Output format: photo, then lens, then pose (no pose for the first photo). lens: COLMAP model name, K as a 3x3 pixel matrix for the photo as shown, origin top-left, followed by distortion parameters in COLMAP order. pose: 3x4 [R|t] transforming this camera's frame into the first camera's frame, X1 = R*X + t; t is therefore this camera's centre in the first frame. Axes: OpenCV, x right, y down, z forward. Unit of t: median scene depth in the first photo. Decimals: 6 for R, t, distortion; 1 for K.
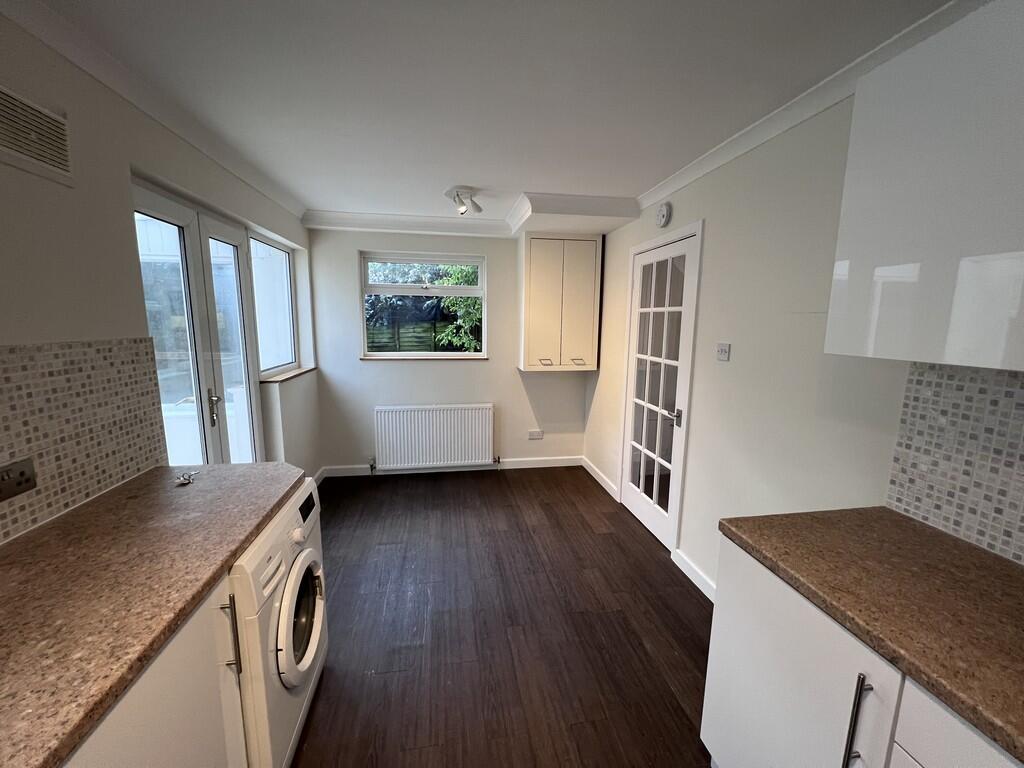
lens RADIAL K [[411.7, 0, 512.0], [0, 411.7, 384.0], [0, 0, 1]] dist [-0.001386, 0.000160]
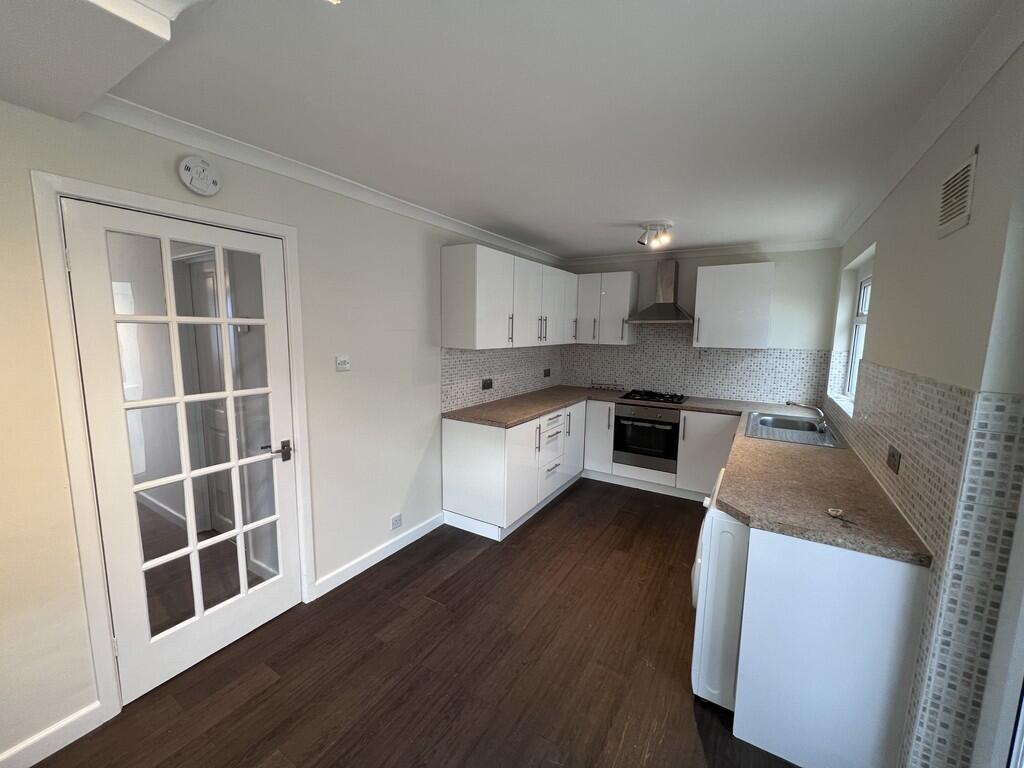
lens RADIAL K [[411.7, 0, 512.0], [0, 411.7, 384.0], [0, 0, 1]] dist [-0.001386, 0.000160]
pose [[-0.757220, -0.108101, 0.644153, -0.477622], [0.077228, 0.964473, 0.252640, -0.227497], [-0.648579, 0.241051, -0.721970, 1.275838]]
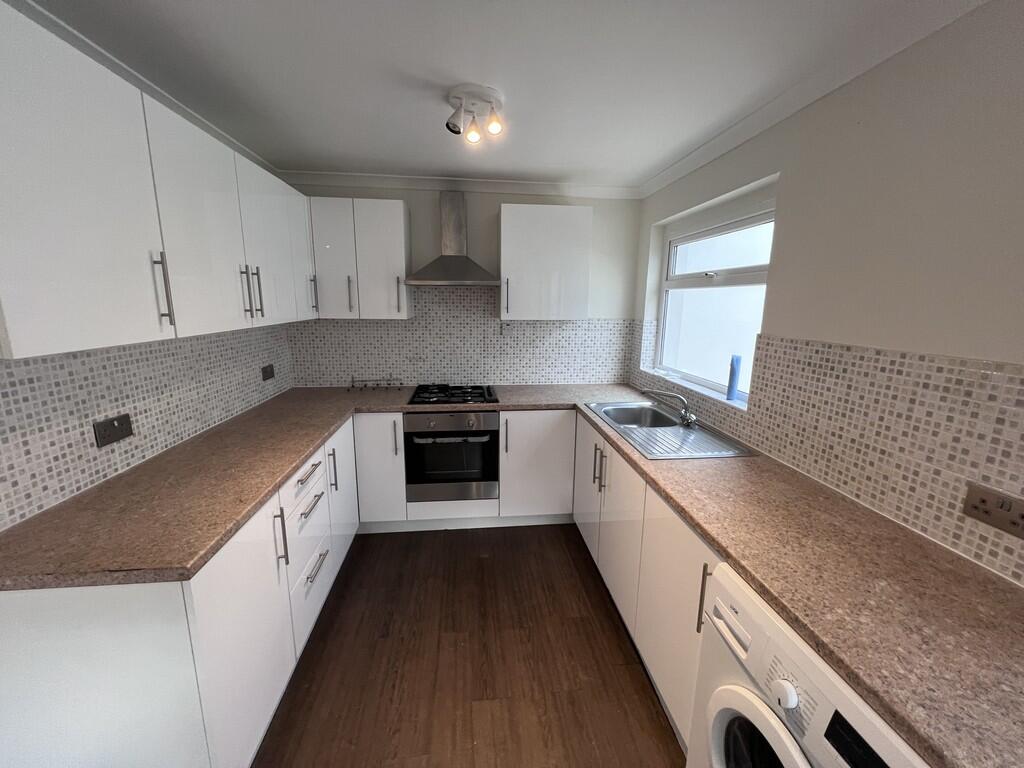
lens RADIAL K [[411.7, 0, 512.0], [0, 411.7, 384.0], [0, 0, 1]] dist [-0.001386, 0.000160]
pose [[-0.998091, -0.034106, 0.051487, -0.074012], [-0.014214, 0.938164, 0.345899, -0.139937], [-0.060100, 0.344507, -0.936858, 0.779915]]
